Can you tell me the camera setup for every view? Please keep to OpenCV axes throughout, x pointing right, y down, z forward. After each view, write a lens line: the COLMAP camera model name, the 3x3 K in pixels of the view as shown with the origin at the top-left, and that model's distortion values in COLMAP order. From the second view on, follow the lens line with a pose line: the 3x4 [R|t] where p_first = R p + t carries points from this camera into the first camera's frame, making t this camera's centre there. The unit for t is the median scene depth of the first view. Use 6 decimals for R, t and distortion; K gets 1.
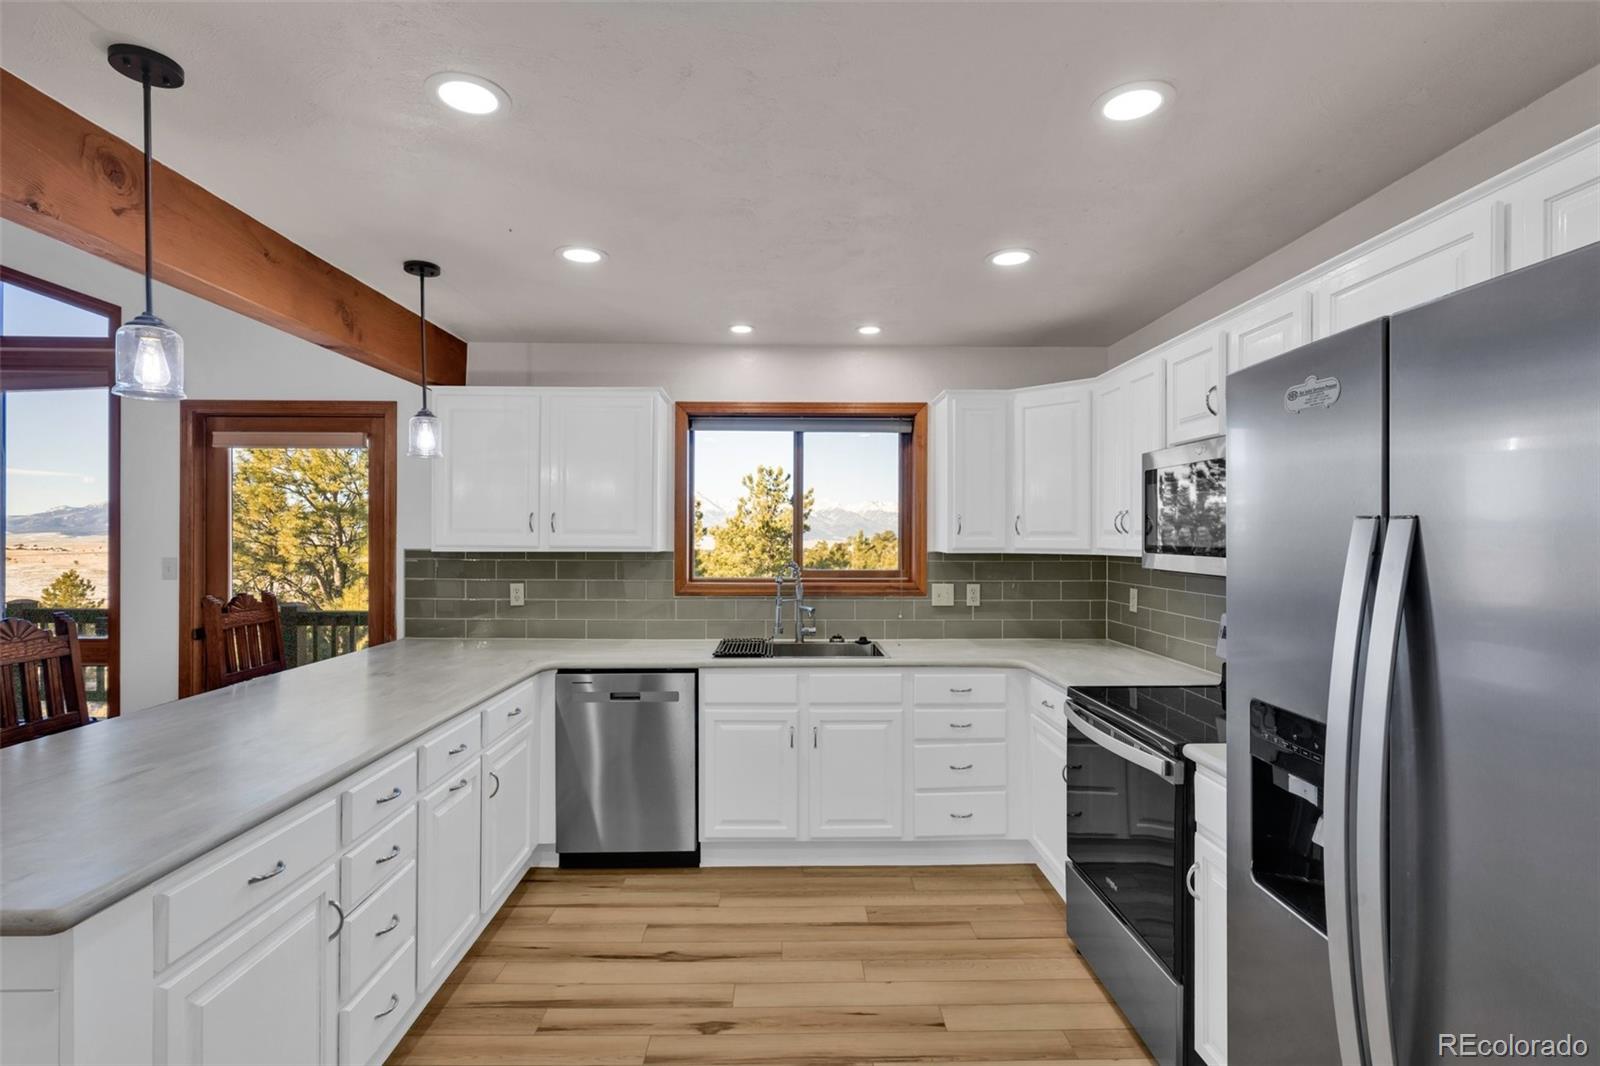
lens RADIAL K [[765.2, 0, 804.9], [0, 765.2, 535.4], [0, 0, 1]] dist [-0.000404, 0.003655]
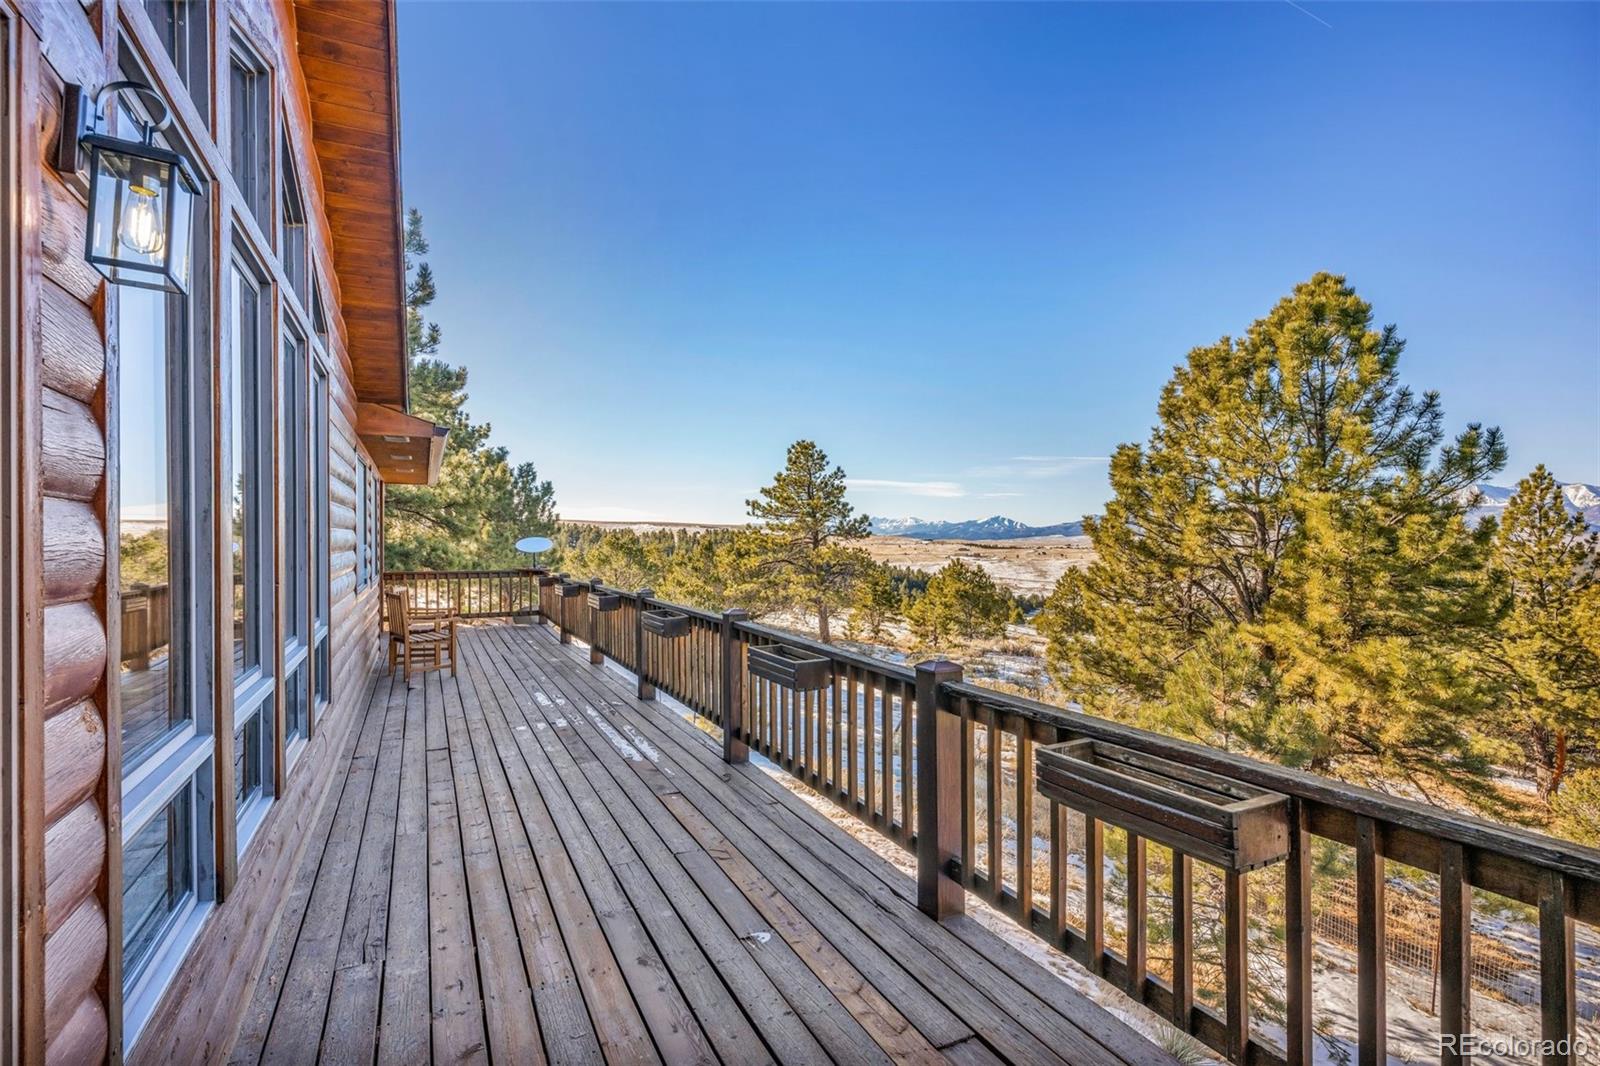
lens RADIAL K [[765.2, 0, 799.0], [0, 765.2, 535.5], [0, 0, 1]] dist [-0.000404, 0.003655]
pose [[0.430171, -0.004493, -0.902736, -0.553957], [0.001774, 0.999990, -0.004131, 0.024002], [0.902746, 0.000176, 0.430174, 1.315953]]
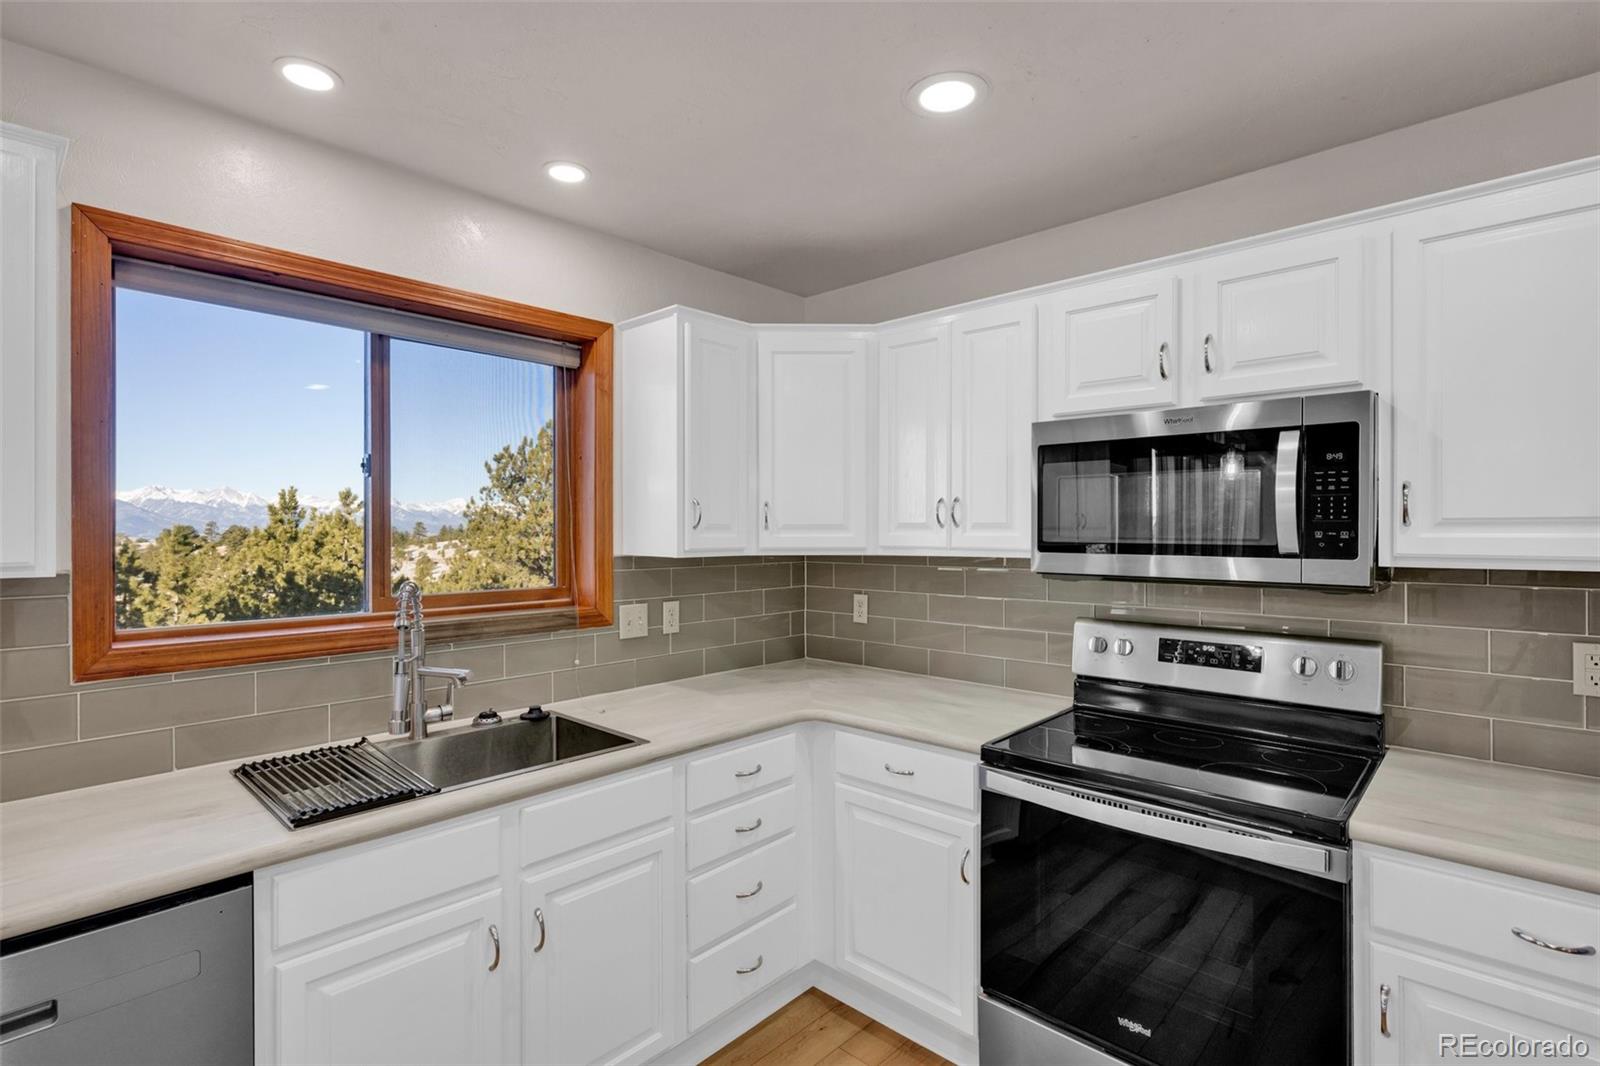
lens RADIAL K [[765.2, 0, 793.0], [0, 765.2, 532.2], [0, 0, 1]] dist [-0.000404, 0.003655]
pose [[0.700453, -0.004601, 0.713684, -0.225269], [0.002823, 0.999989, 0.003676, -0.001017], [-0.713693, -0.000560, 0.700459, 0.517318]]
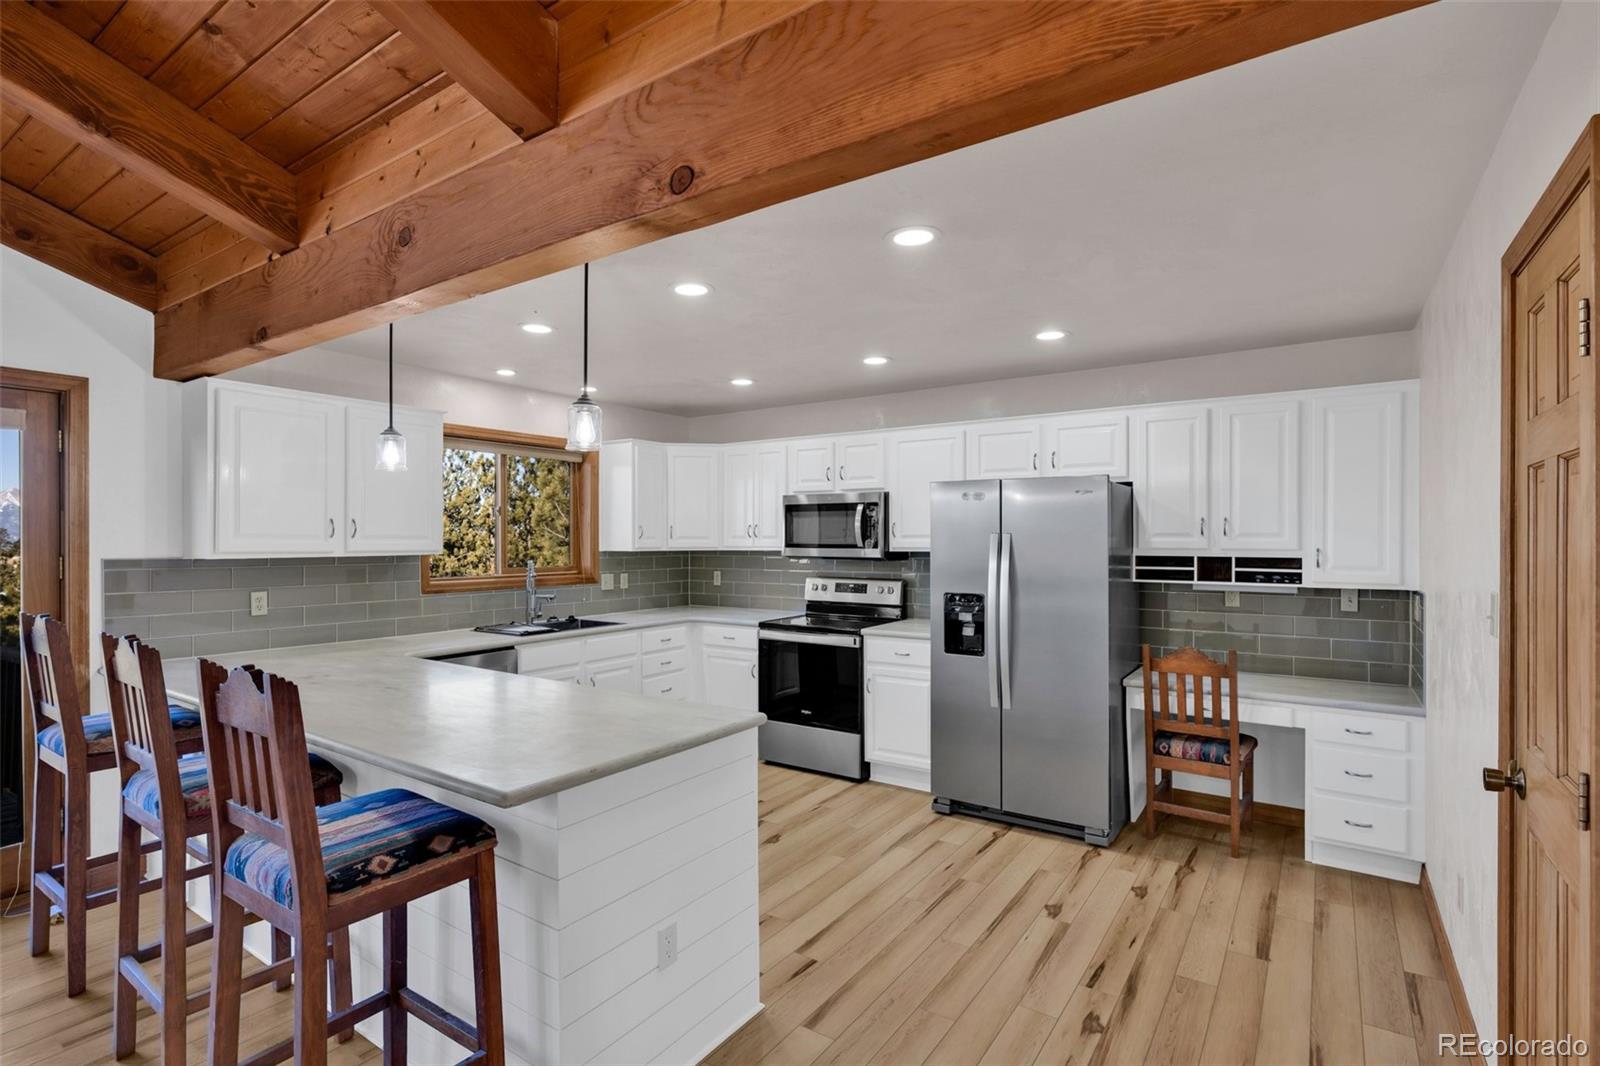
lens RADIAL K [[765.2, 0, 806.1], [0, 765.2, 531.1], [0, 0, 1]] dist [-0.000404, 0.003655]
pose [[0.566511, 0.004482, 0.824042, -0.895443], [0.003291, 0.999965, -0.007701, -0.003535], [-0.824048, 0.007075, 0.566476, -0.104639]]
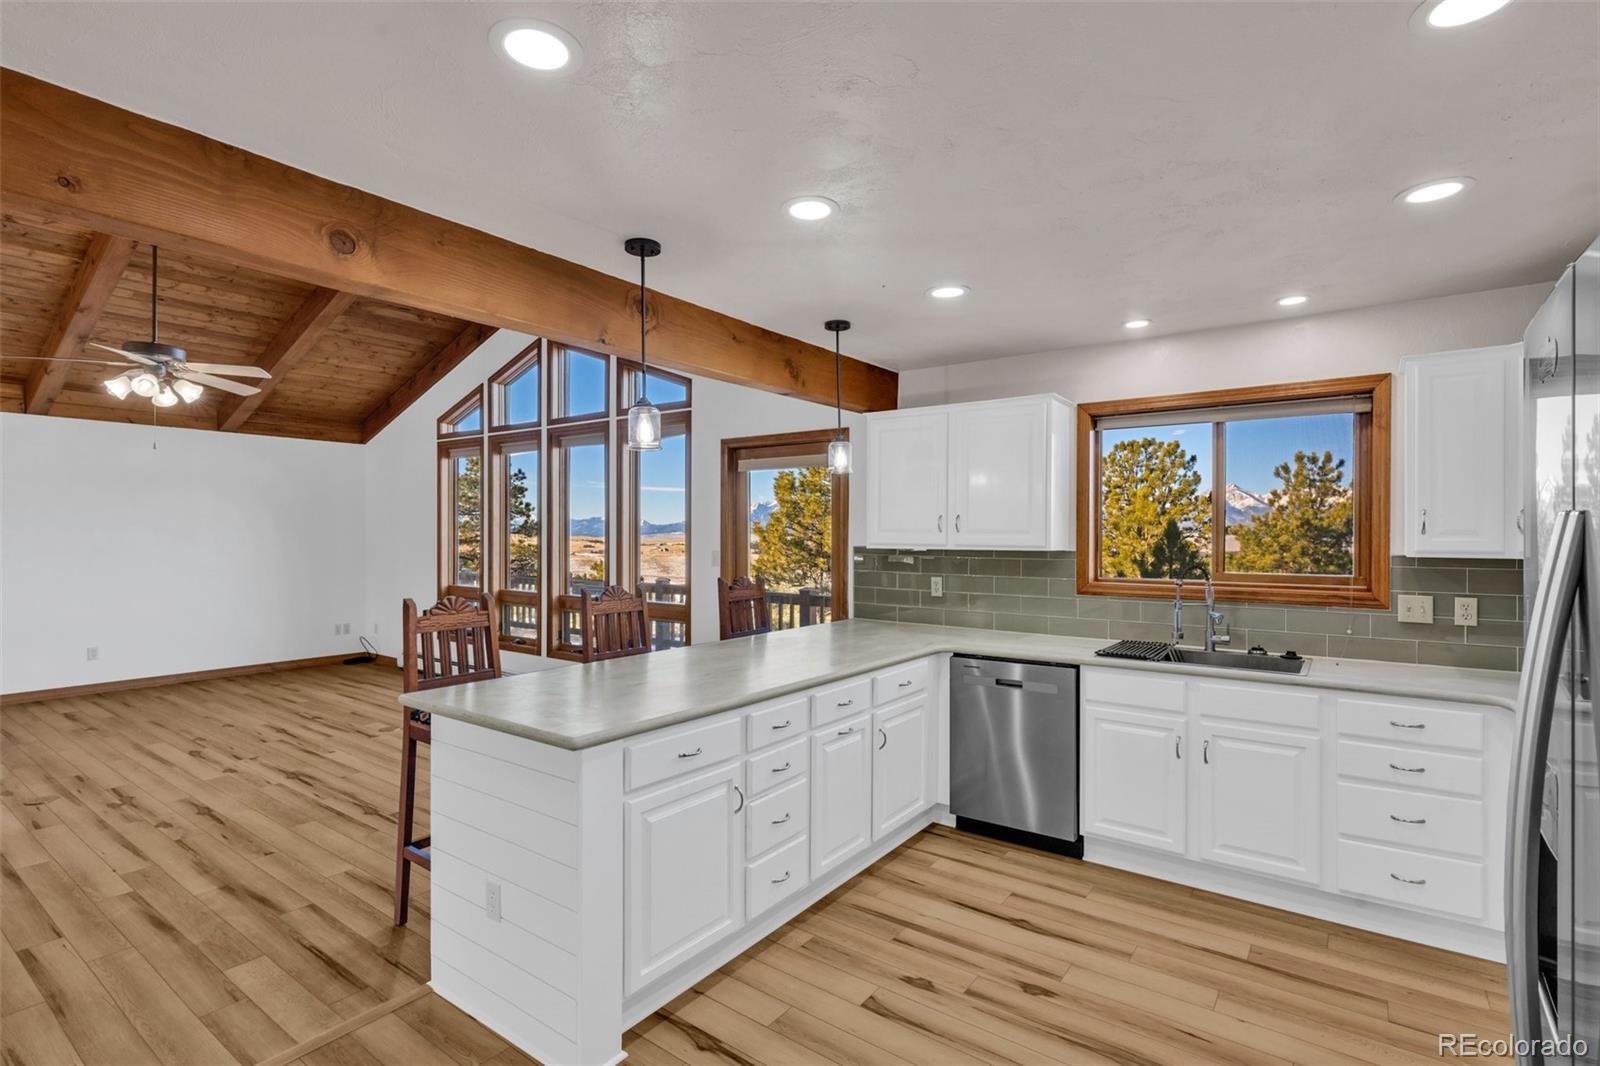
lens RADIAL K [[765.2, 0, 798.1], [0, 765.2, 536.8], [0, 0, 1]] dist [-0.000404, 0.003655]
pose [[0.793942, 0.001745, -0.607991, 0.181310], [-0.000494, 0.999997, 0.002226, 0.000001], [0.607993, -0.001467, 0.793941, -0.041467]]
